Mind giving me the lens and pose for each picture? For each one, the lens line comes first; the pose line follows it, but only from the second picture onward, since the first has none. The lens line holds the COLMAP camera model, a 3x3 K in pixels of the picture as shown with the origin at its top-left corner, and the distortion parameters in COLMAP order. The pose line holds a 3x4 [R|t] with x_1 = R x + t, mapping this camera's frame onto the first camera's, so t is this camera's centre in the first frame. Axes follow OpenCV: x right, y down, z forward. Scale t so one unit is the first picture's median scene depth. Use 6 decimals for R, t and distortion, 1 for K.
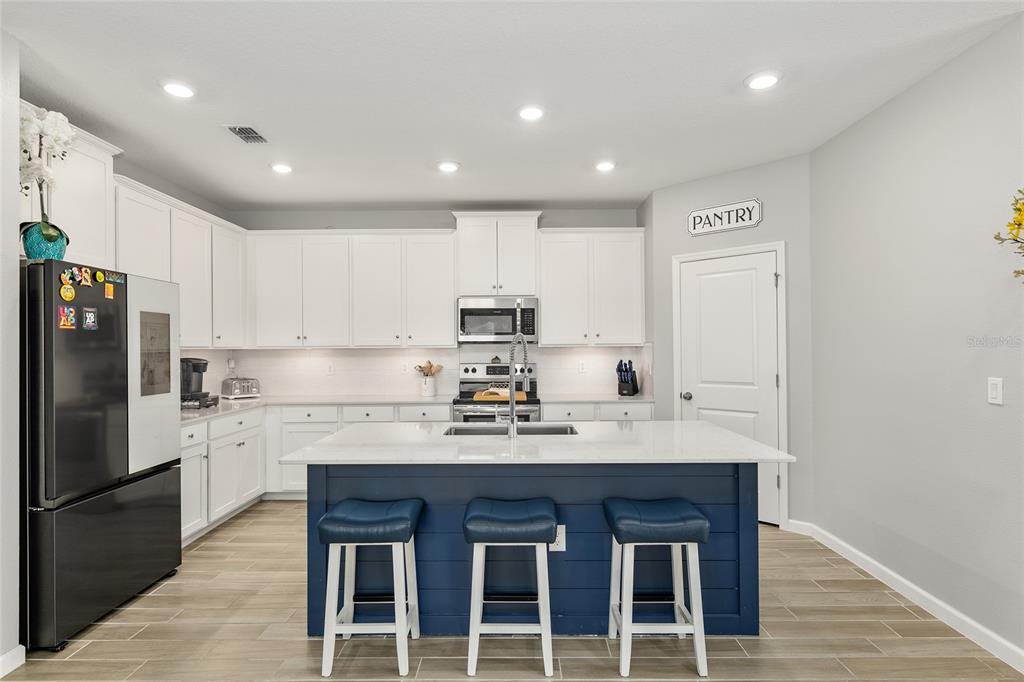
lens RADIAL K [[526.7, 0, 512.7], [0, 526.7, 346.4], [0, 0, 1]] dist [-0.002016, 0.001818]
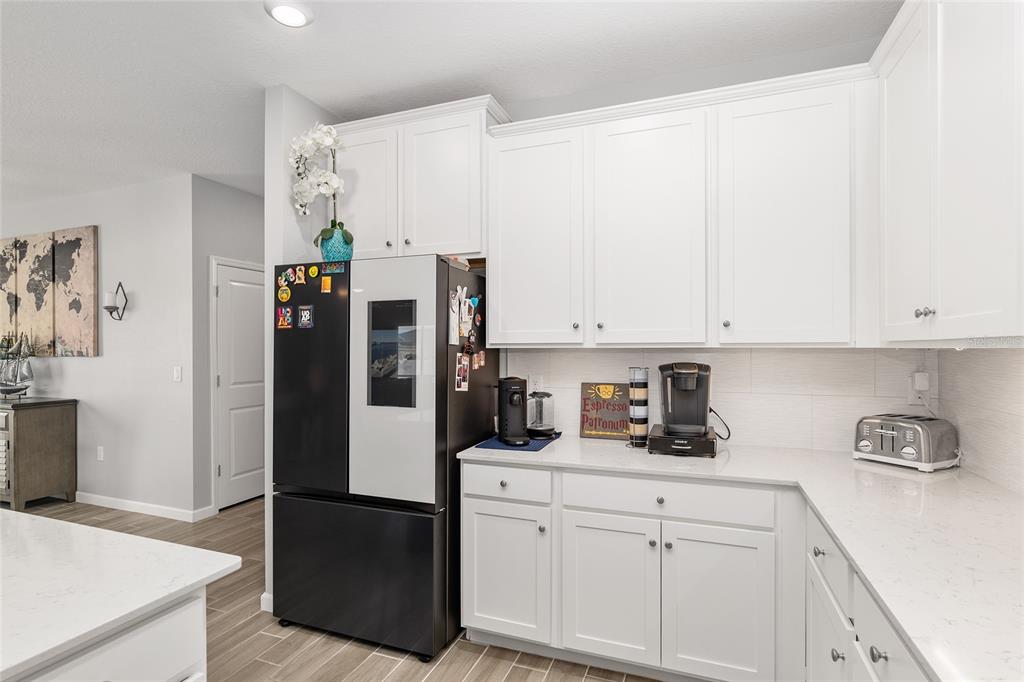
lens RADIAL K [[510.7, 0, 511.1], [0, 510.7, 348.2], [0, 0, 1]] dist [-0.006701, 0.002336]
pose [[-0.351477, 0.008824, -0.936155, -0.026971], [0.005409, 0.999958, 0.007395, 0.000692], [0.936181, -0.002465, -0.351510, 1.000124]]
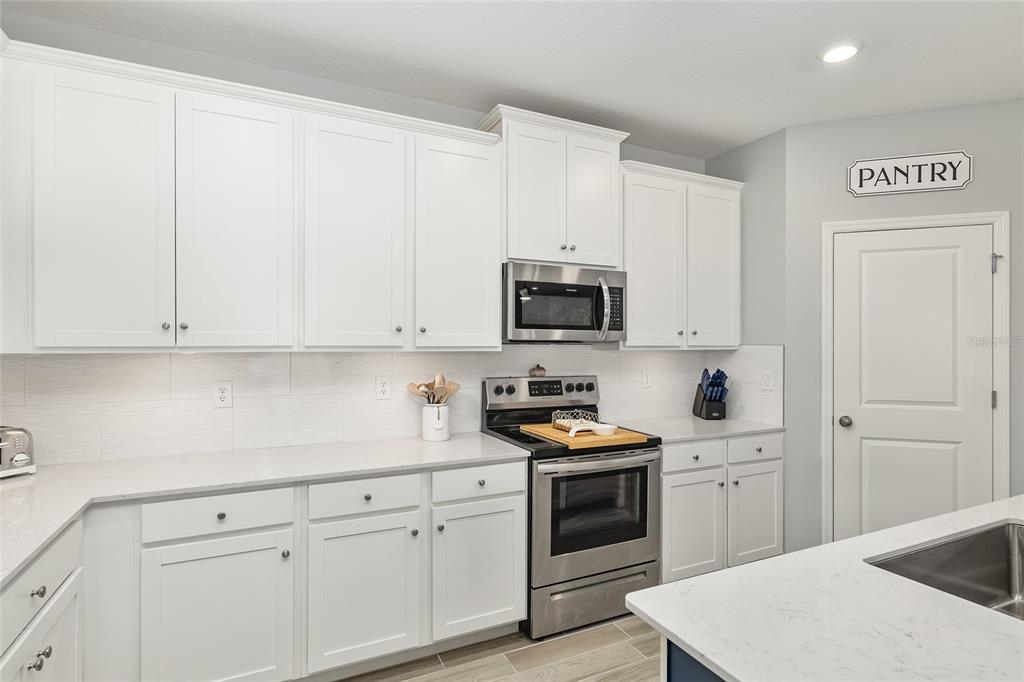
lens RADIAL K [[526.7, 0, 514.4], [0, 526.7, 346.7], [0, 0, 1]] dist [-0.002016, 0.001818]
pose [[0.898407, 0.005910, 0.439124, -0.389911], [-0.009357, 0.999940, 0.005686, -0.006320], [-0.439064, -0.009218, 0.898408, 0.571569]]
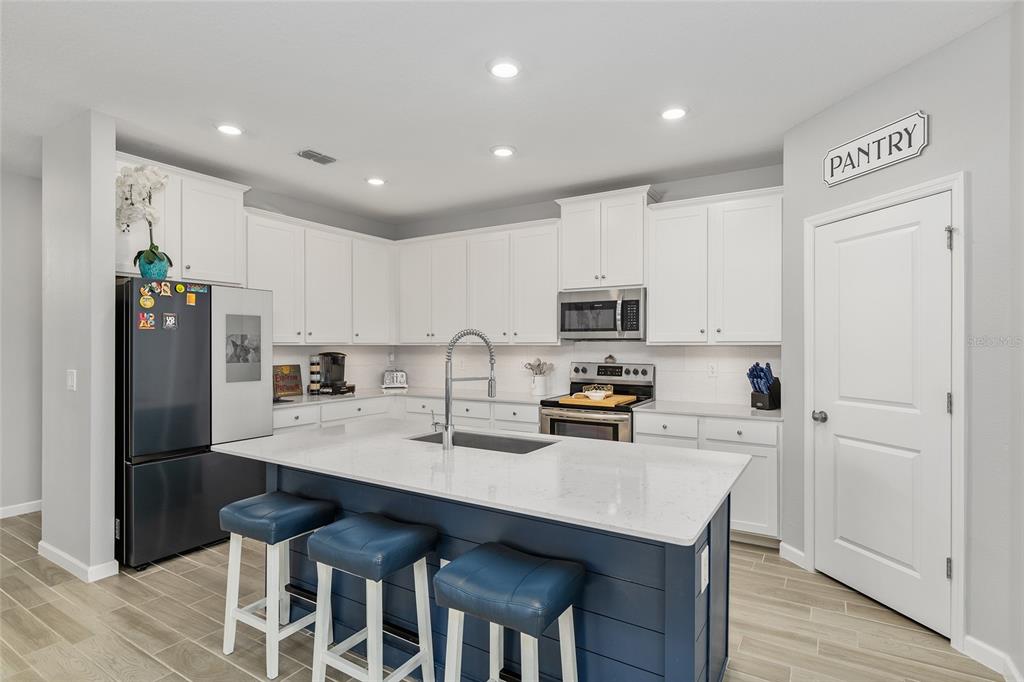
lens RADIAL K [[510.7, 0, 517.6], [0, 510.7, 346.9], [0, 0, 1]] dist [-0.006701, 0.002336]
pose [[0.857083, 0.008449, -0.515108, 0.341273], [-0.004521, 0.999950, 0.008881, -0.002623], [0.515158, -0.005283, 0.857079, 0.215269]]
